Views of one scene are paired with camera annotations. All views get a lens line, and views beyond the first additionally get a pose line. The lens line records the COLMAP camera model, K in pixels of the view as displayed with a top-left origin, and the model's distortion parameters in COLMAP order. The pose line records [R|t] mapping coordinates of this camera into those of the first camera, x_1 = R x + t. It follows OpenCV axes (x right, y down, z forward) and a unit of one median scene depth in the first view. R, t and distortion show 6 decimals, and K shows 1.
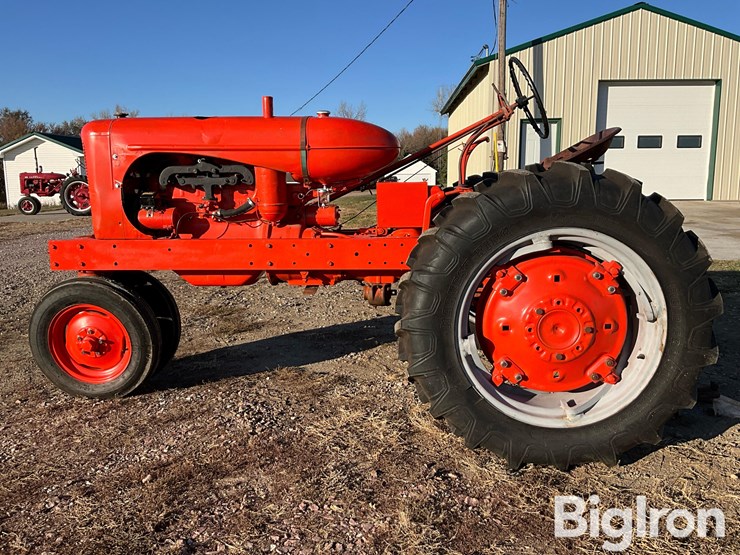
lens RADIAL K [[609.6, 0, 370.0], [0, 609.6, 277.5], [0, 0, 1]] dist [0.106810, -0.187516]
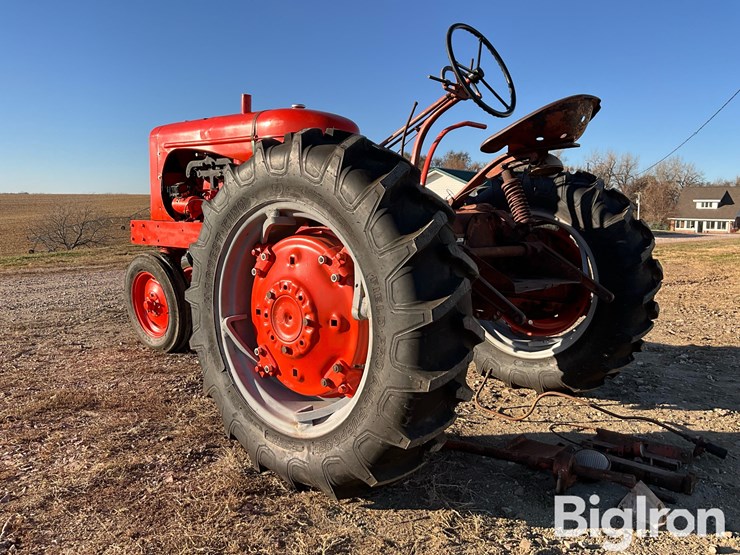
lens RADIAL K [[609.6, 0, 370.0], [0, 609.6, 277.5], [0, 0, 1]] dist [0.106810, -0.187516]
pose [[0.791717, 0.086699, -0.604704, 0.680315], [-0.120645, 0.992572, -0.015646, 0.019380], [0.598856, 0.085341, 0.796296, 0.279922]]
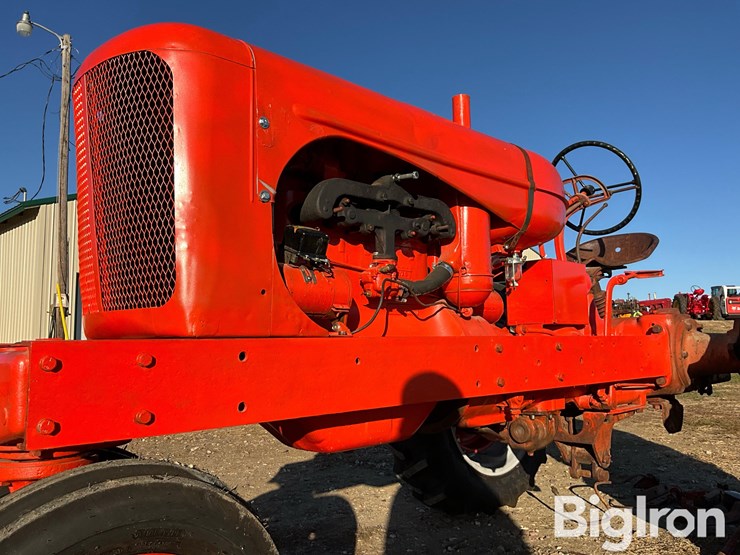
lens RADIAL K [[609.6, 0, 370.0], [0, 609.6, 277.5], [0, 0, 1]] dist [0.106810, -0.187516]
pose [[0.672290, 0.080584, 0.735889, -0.643952], [0.128241, 0.966351, -0.222978, -0.006054], [-0.729096, 0.244277, 0.639334, 0.724992]]
